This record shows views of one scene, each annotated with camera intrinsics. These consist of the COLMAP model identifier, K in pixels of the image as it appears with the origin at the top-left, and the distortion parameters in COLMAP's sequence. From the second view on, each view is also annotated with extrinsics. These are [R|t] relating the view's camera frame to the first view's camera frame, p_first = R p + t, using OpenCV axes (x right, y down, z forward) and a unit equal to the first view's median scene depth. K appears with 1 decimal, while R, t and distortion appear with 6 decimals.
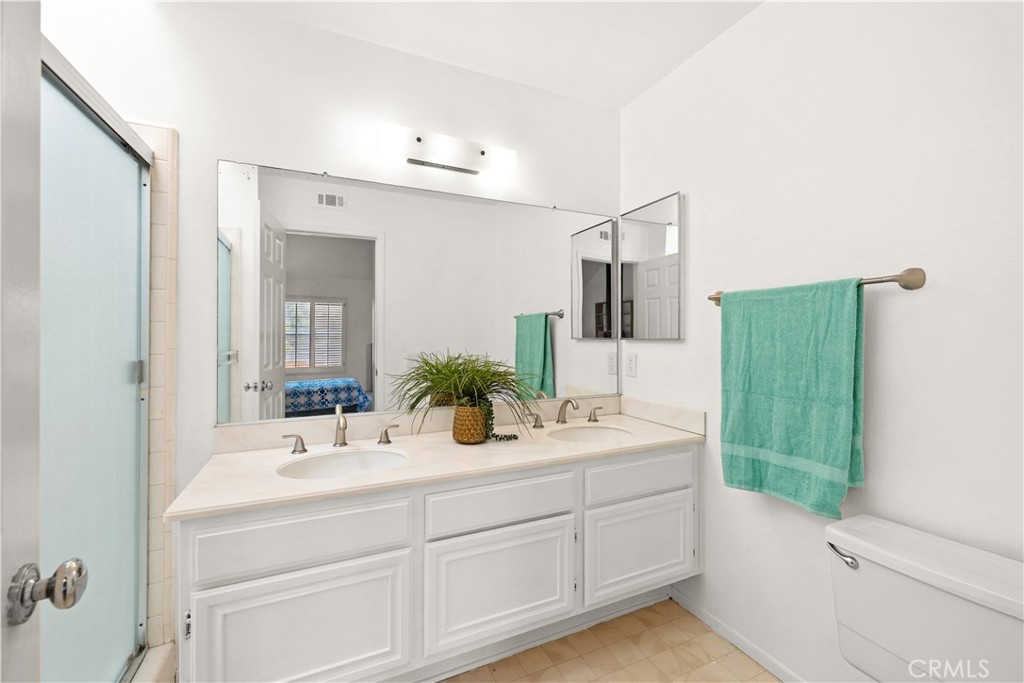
lens RADIAL K [[412.9, 0, 509.0], [0, 412.9, 343.0], [0, 0, 1]] dist [0.000368, 0.000045]
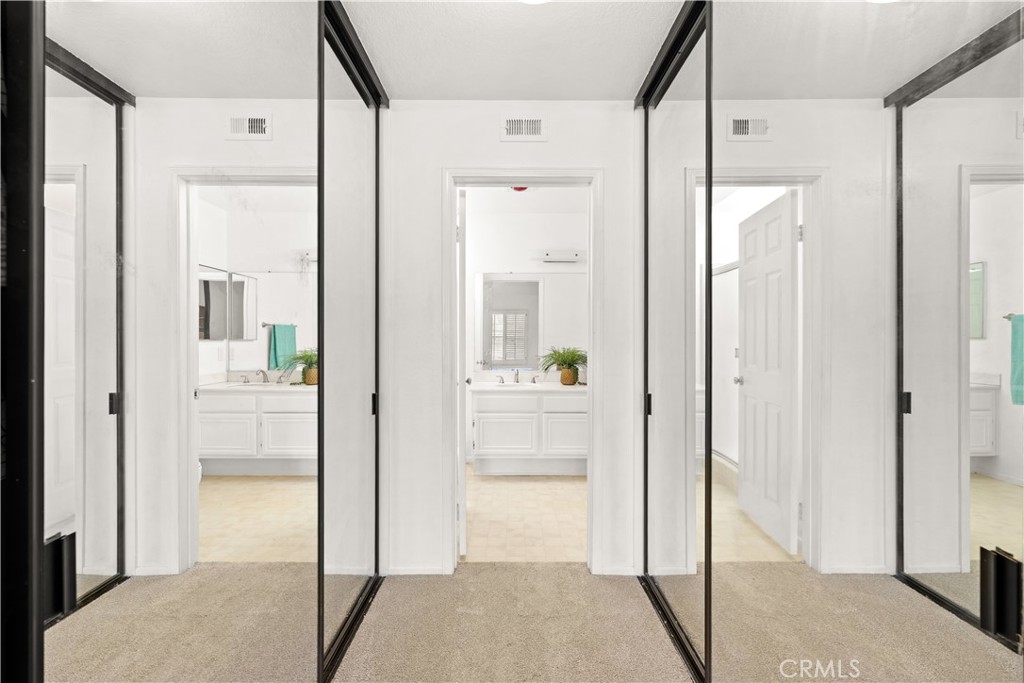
lens RADIAL K [[412.9, 0, 509.0], [0, 412.9, 343.0], [0, 0, 1]] dist [0.000368, 0.000045]
pose [[0.907717, 0.004376, -0.419560, 0.540020], [-0.003703, 0.999990, 0.002419, 0.002949], [0.419566, -0.000642, 0.907725, -1.160552]]
